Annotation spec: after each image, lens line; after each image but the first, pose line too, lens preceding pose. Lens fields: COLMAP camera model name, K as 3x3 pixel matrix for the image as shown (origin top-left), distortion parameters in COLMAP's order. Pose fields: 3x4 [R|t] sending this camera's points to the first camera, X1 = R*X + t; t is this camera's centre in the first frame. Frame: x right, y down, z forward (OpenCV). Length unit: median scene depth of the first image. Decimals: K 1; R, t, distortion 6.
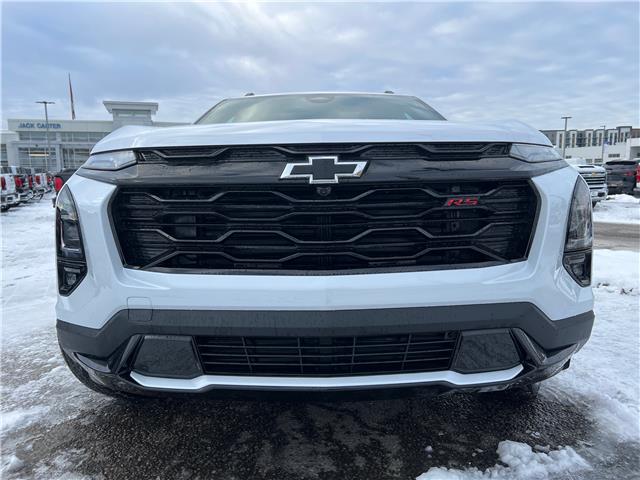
lens RADIAL K [[483.0, 0, 320.0], [0, 483.0, 240.0], [0, 0, 1]] dist [0.057698, -0.060253]
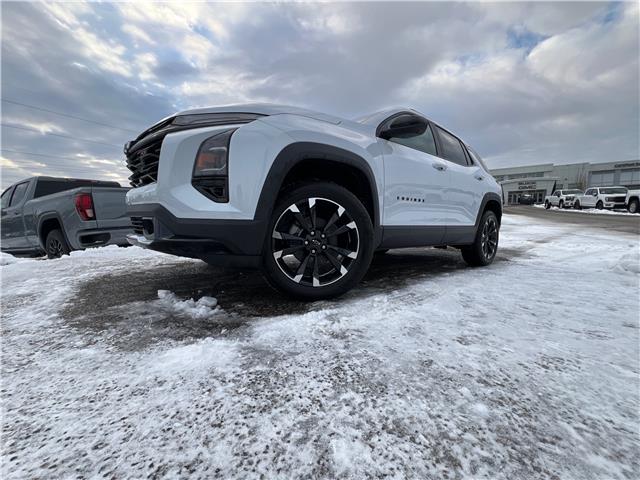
lens RADIAL K [[261.3, 0, 320.0], [0, 261.3, 240.0], [0, 0, 1]] dist [0.000314, 0.000180]
pose [[0.644699, 0.080084, -0.760230, 1.374895], [-0.077538, 0.996219, 0.039188, 0.156965], [0.760494, 0.033682, 0.648471, 0.733155]]
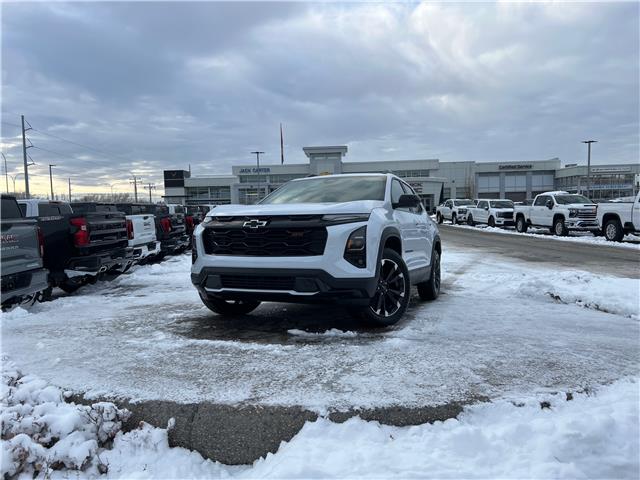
lens RADIAL K [[483.0, 0, 320.0], [0, 483.0, 240.0], [0, 0, 1]] dist [0.057698, -0.060253]
pose [[0.926361, 0.016298, -0.376285, 1.323034], [-0.041649, 0.997369, -0.059337, 0.109832], [0.374328, 0.070639, 0.924602, -1.471548]]
